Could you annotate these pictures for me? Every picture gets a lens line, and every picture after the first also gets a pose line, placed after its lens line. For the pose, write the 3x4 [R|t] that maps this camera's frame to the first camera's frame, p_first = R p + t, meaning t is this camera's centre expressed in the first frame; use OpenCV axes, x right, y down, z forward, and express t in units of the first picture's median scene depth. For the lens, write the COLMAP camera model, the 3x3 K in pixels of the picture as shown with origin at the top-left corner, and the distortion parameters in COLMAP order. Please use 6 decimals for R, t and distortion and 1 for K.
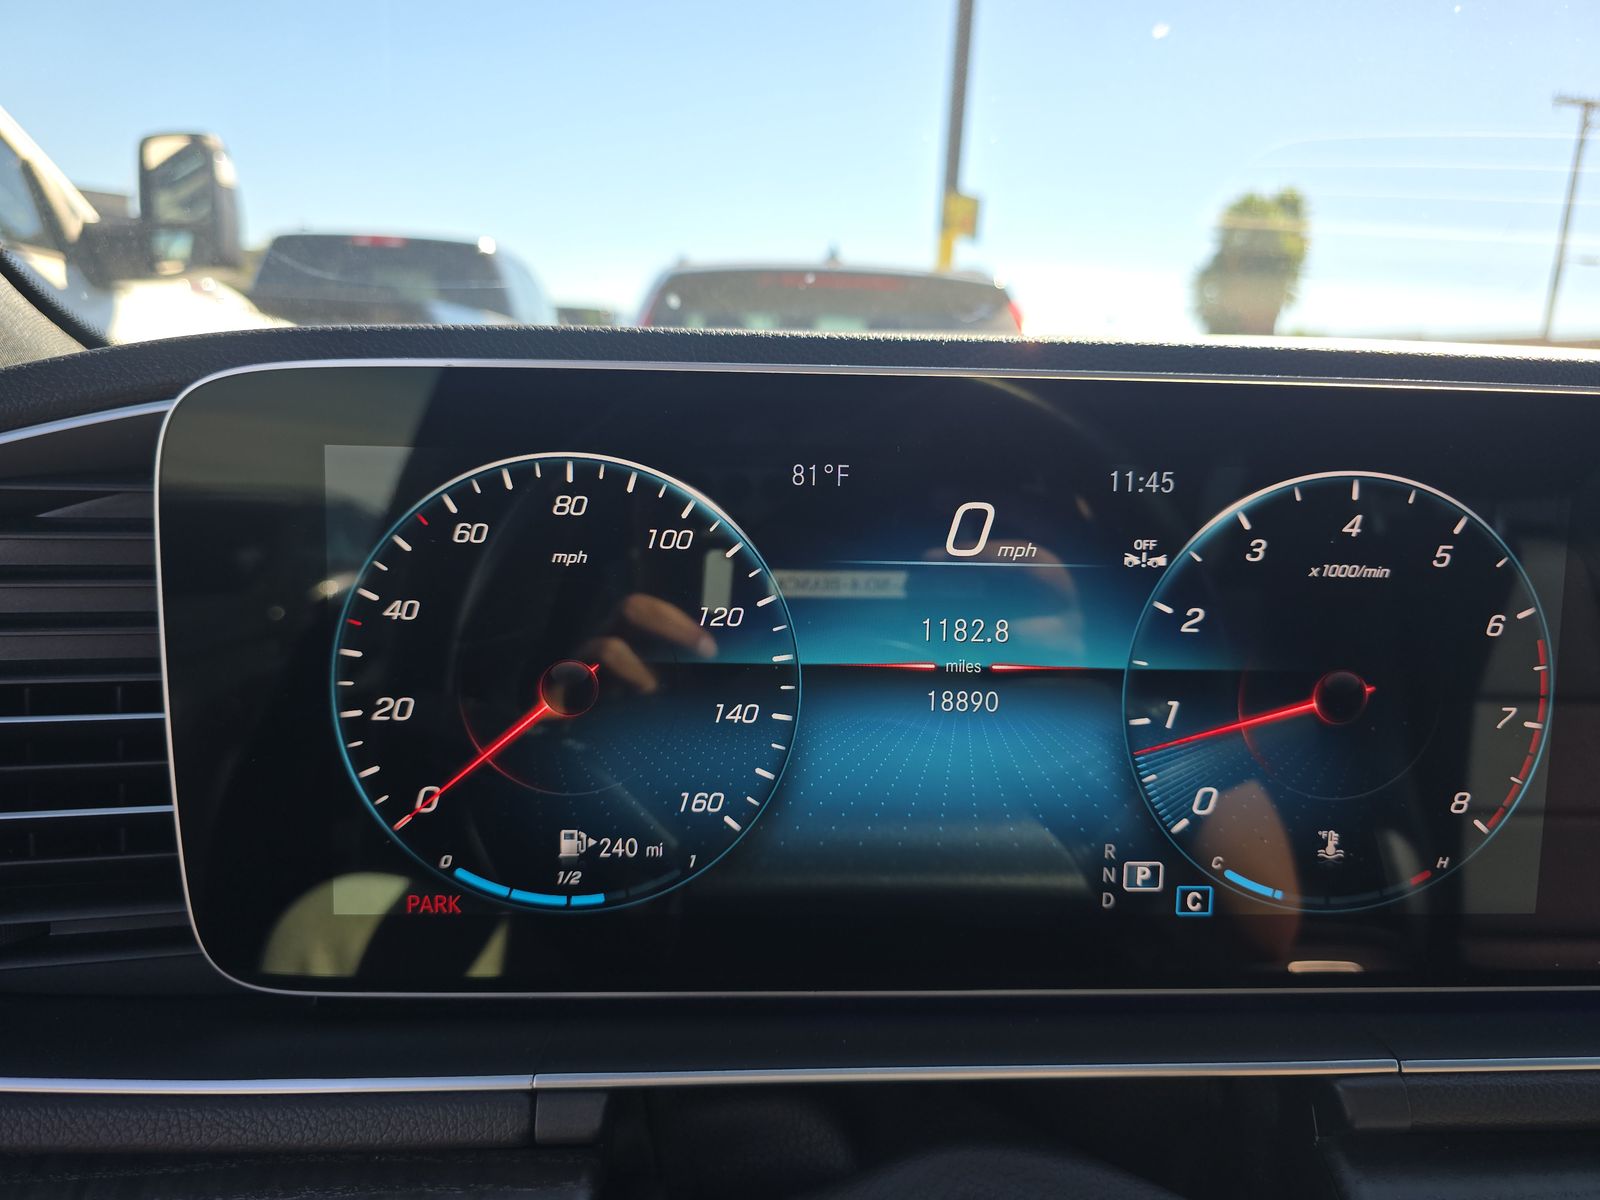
lens RADIAL K [[1087.7, 0, 801.3], [0, 1087.7, 588.8], [0, 0, 1]] dist [0.050406, -0.064883]
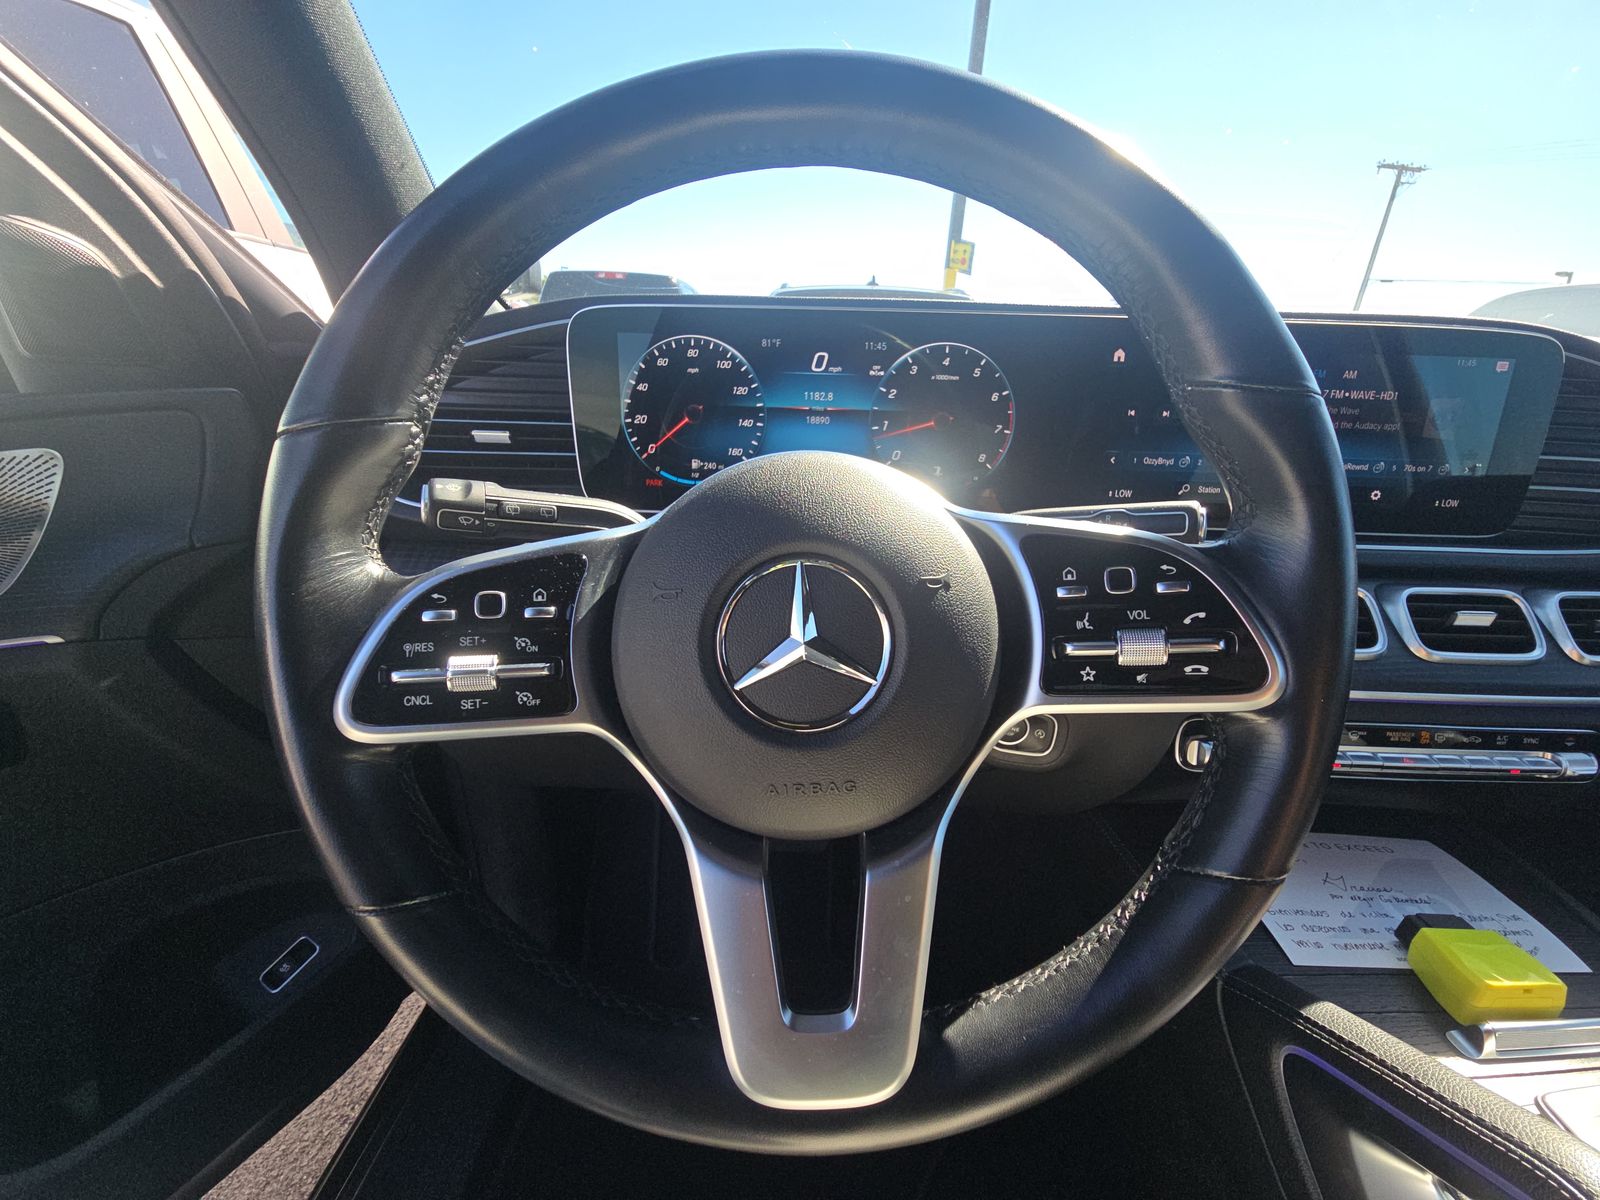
lens RADIAL K [[645.3, 0, 810.6], [0, 645.3, 600.2], [0, 0, 1]] dist [0.021146, -0.013108]
pose [[0.996900, 0.026426, -0.074107, 0.279954], [-0.014519, 0.987520, 0.156823, 0.324008], [0.077326, -0.155261, 0.984842, -0.914666]]
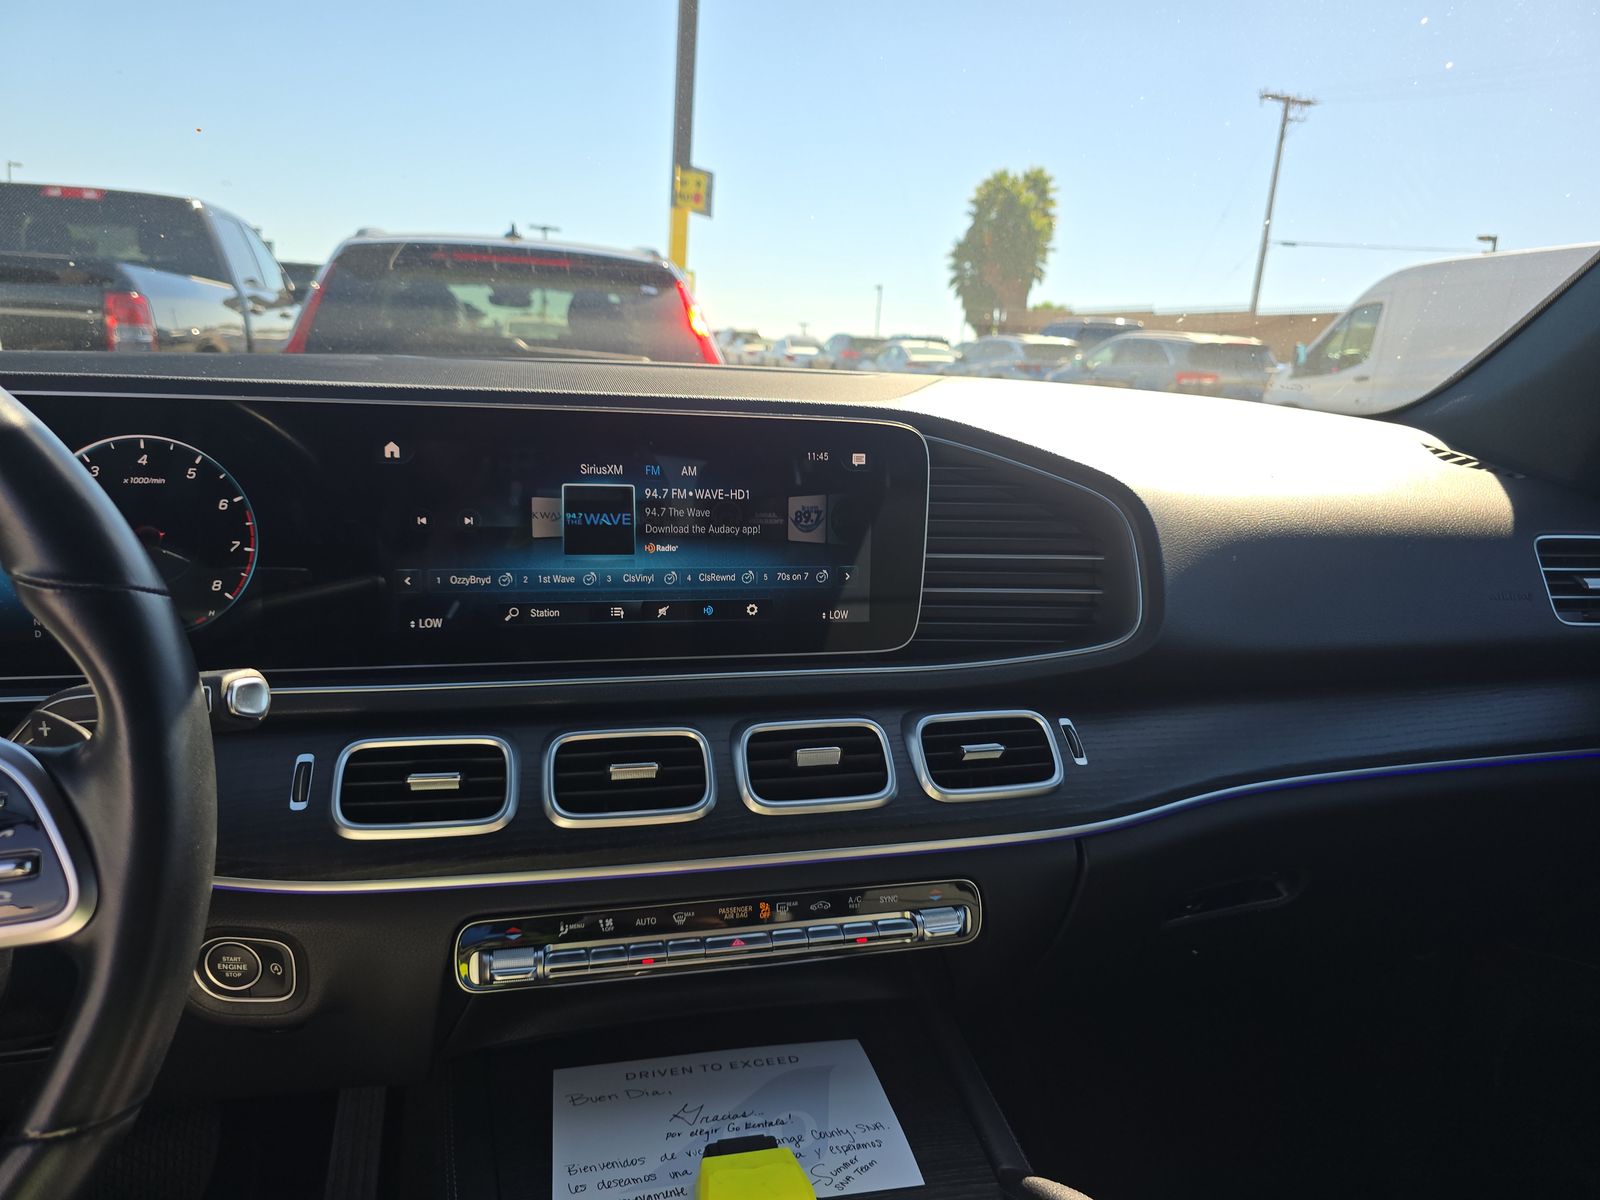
lens RADIAL K [[1087.7, 0, 801.3], [0, 1087.7, 588.8], [0, 0, 1]] dist [0.050406, -0.064883]
pose [[0.983184, -0.027845, 0.180482, 1.421182], [0.022263, 0.999211, 0.032883, 0.162142], [-0.181255, -0.028312, 0.983029, -1.454574]]
